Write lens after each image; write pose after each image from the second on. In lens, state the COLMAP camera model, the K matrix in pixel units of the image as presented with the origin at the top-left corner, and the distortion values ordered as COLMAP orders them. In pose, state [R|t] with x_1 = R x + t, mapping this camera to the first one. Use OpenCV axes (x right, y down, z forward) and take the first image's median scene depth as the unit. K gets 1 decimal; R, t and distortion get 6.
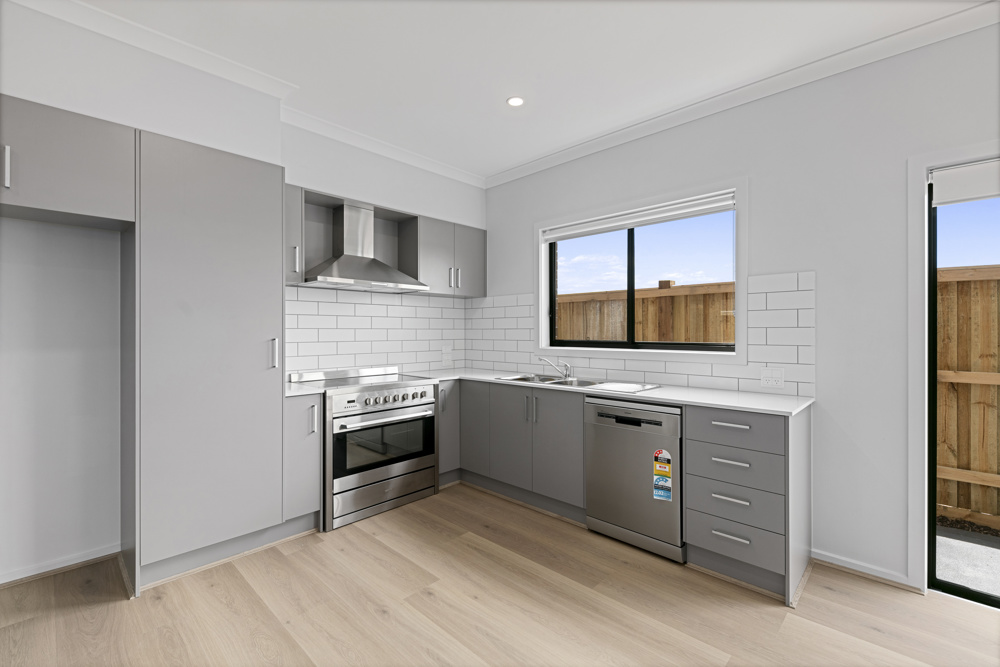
lens RADIAL K [[433.3, 0, 500.0], [0, 433.3, 333.5], [0, 0, 1]] dist [0.001923, 0.000256]
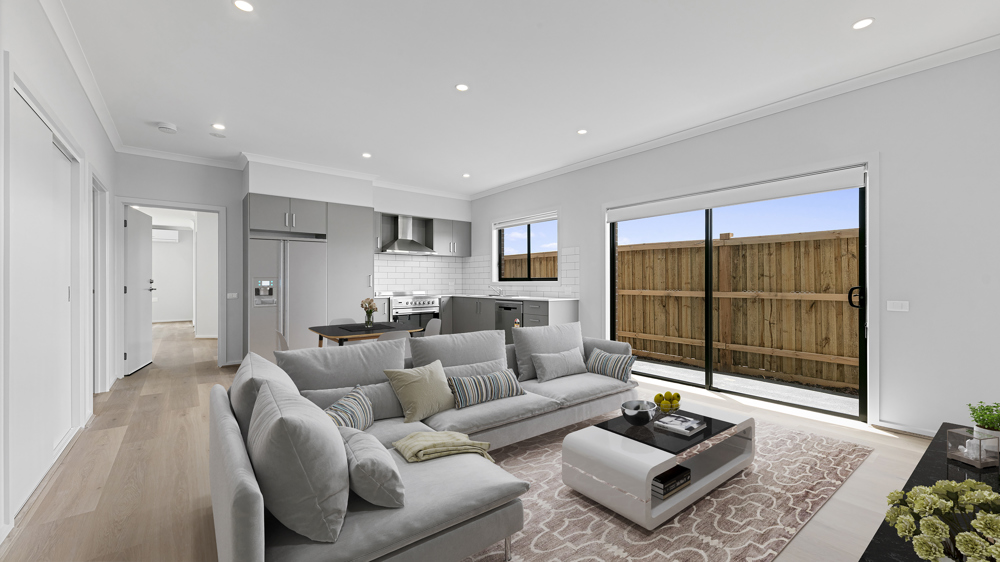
lens RADIAL K [[400.3, 0, 500.0], [0, 400.3, 281.0], [0, 0, 1]] dist [0.015440, 0.000024]
pose [[0.990558, -0.001126, -0.137086, 0.402415], [0.000116, 0.999973, -0.007379, 0.045077], [0.137091, 0.007294, 0.990532, -0.887545]]
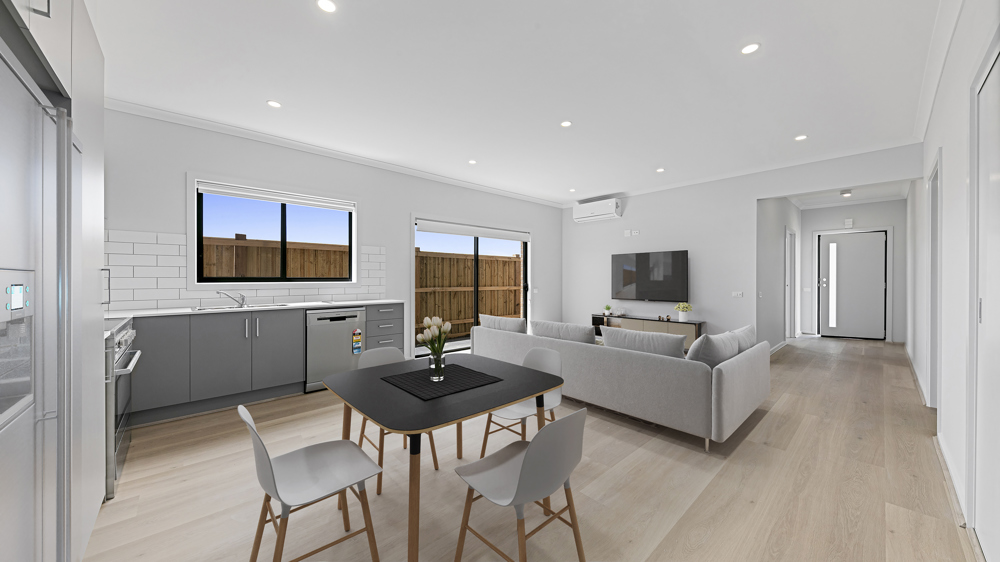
lens RADIAL K [[347.9, 0, 500.0], [0, 347.9, 281.0], [0, 0, 1]] dist [0.000372, -0.000005]
pose [[0.065297, -0.007394, 0.997838, -0.808827], [0.005772, 0.999959, 0.007032, 0.025757], [-0.997849, 0.005300, 0.065337, 0.155998]]
